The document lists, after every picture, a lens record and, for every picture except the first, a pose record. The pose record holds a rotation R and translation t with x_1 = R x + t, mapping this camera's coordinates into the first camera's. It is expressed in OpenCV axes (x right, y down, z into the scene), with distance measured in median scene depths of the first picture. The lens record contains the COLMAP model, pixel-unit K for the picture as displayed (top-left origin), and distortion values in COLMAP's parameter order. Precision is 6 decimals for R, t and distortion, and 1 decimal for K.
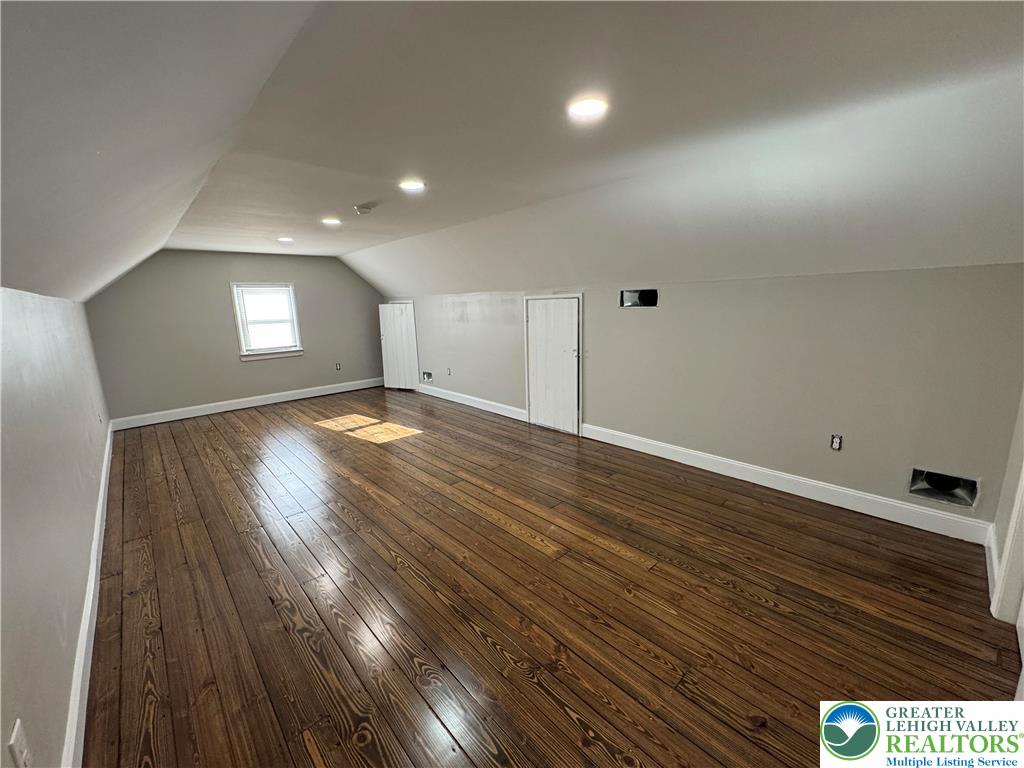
lens RADIAL K [[410.1, 0, 512.3], [0, 410.1, 379.3], [0, 0, 1]] dist [0.000412, -0.000023]
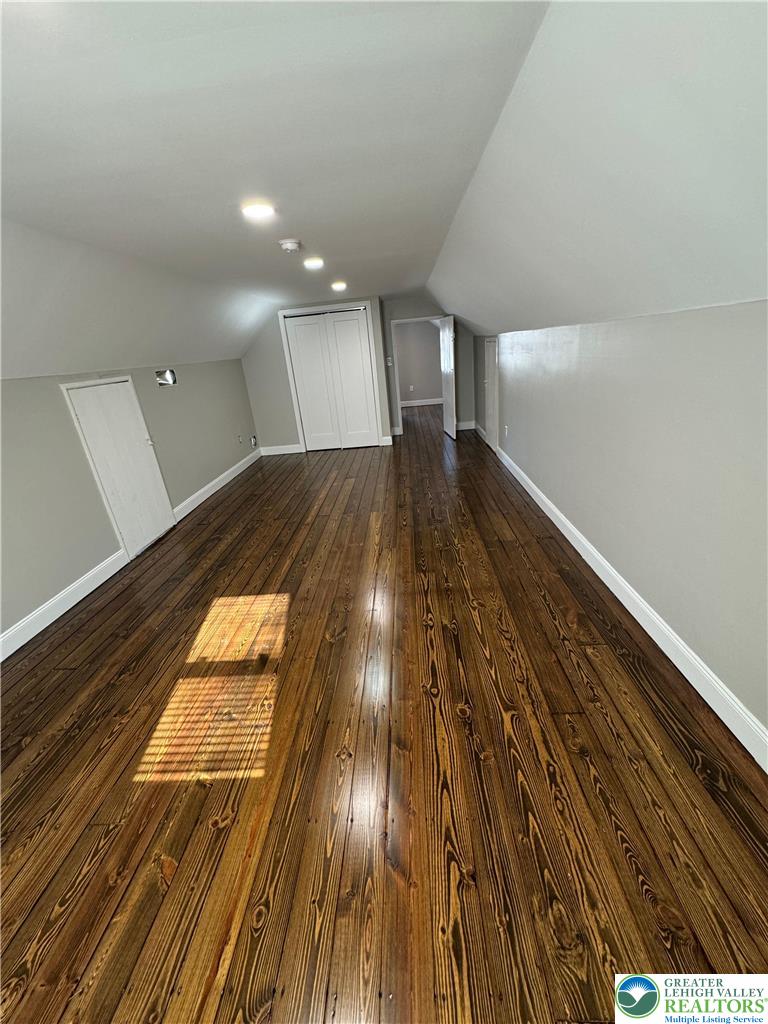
lens RADIAL K [[410.1, 0, 384.0], [0, 410.1, 512.0], [0, 0, 1]] dist [0.000412, -0.000023]
pose [[-0.696071, -0.178813, 0.695349, -0.745710], [0.244515, 0.851555, 0.463752, -0.192010], [-0.675053, 0.492828, -0.549021, 1.028843]]
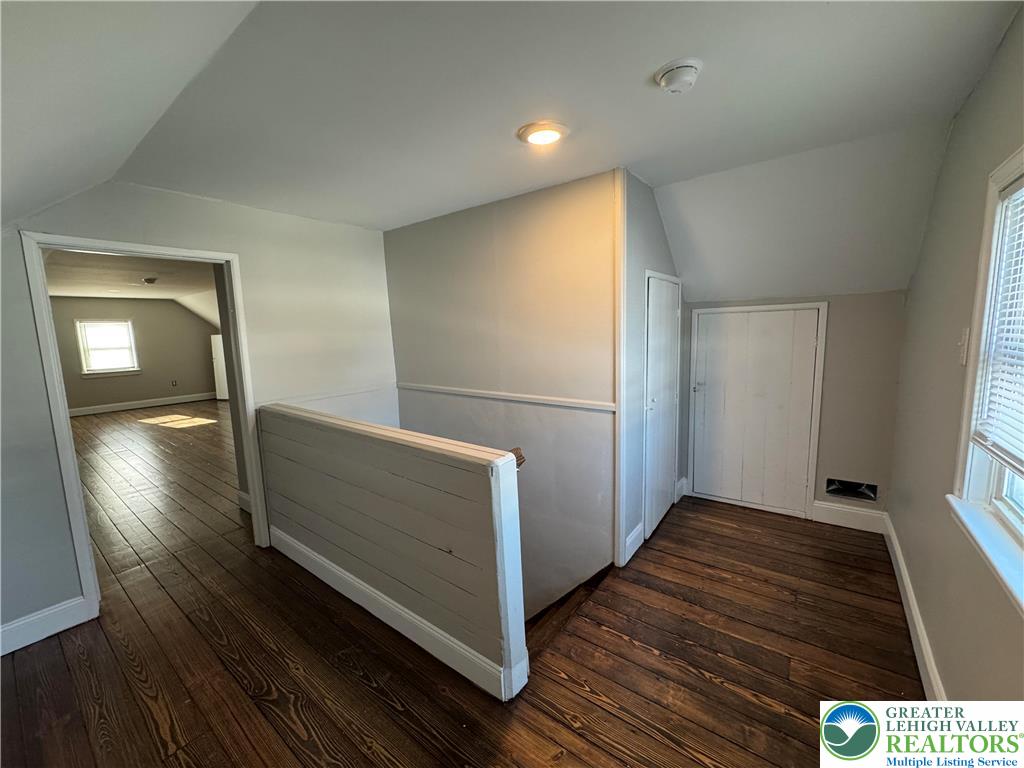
lens RADIAL K [[413.9, 0, 512.0], [0, 413.9, 384.0], [0, 0, 1]] dist [0.000032, -0.000037]
pose [[0.985901, -0.021027, 0.166003, 0.543402], [0.030888, 0.997894, -0.057047, 0.104936], [-0.164454, 0.061371, 0.984474, -0.602409]]
